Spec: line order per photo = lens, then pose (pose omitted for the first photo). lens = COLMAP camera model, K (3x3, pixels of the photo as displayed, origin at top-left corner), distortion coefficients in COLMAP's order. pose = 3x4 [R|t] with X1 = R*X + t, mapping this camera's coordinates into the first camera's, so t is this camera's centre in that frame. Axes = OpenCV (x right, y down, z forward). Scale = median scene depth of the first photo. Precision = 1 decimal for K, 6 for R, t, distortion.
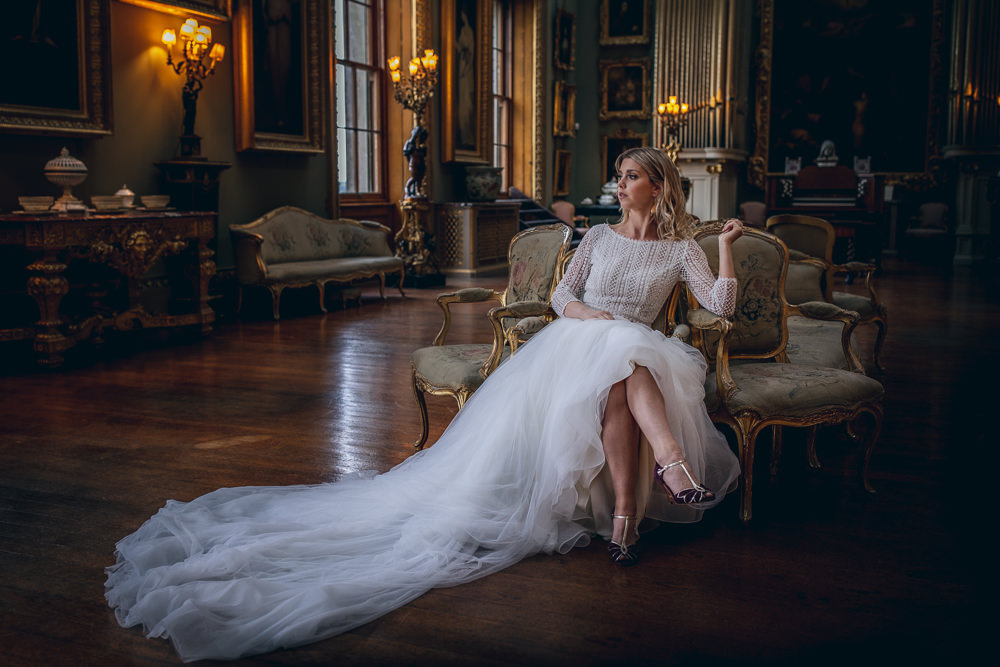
lens RADIAL K [[1007.7, 0, 493.5], [0, 1007.7, 329.5], [0, 0, 1]] dist [-0.003783, -0.009377]
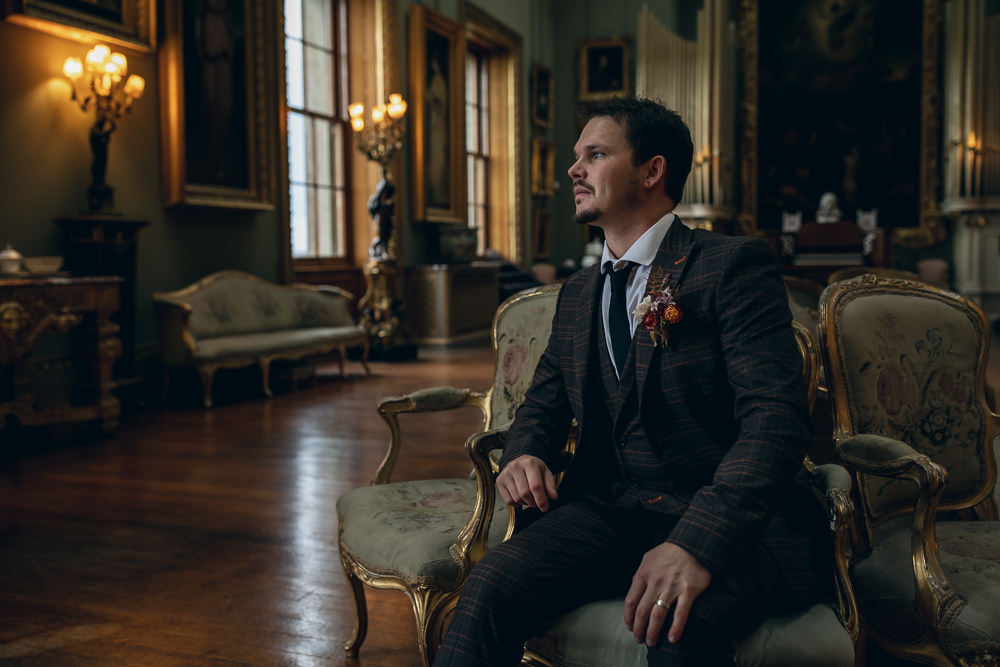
lens RADIAL K [[974.9, 0, 499.5], [0, 974.9, 326.9], [0, 0, 1]] dist [-0.007491, -0.006962]
pose [[0.999441, -0.015740, 0.029499, -0.000439], [0.017656, 0.997672, -0.065871, -0.013663], [-0.028394, 0.066355, 0.997392, 0.144734]]
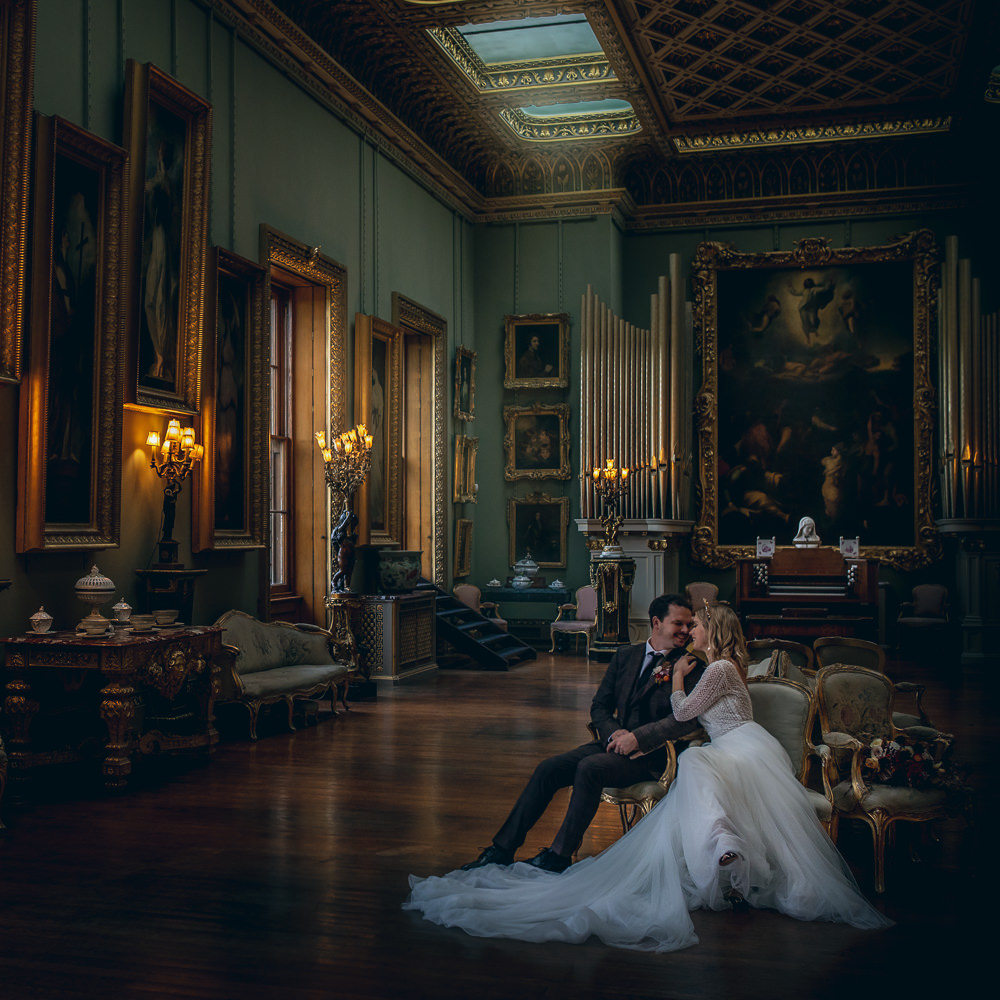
lens RADIAL K [[1539.4, 0, 278.0], [0, 1539.4, 521.0], [0, 0, 1]] dist [-0.019598, 0.010855]
pose [[0.999591, -0.000391, 0.028585, -0.169435], [0.004535, 0.989414, -0.145046, -0.002735], [-0.028225, 0.145117, 0.989012, -0.291806]]
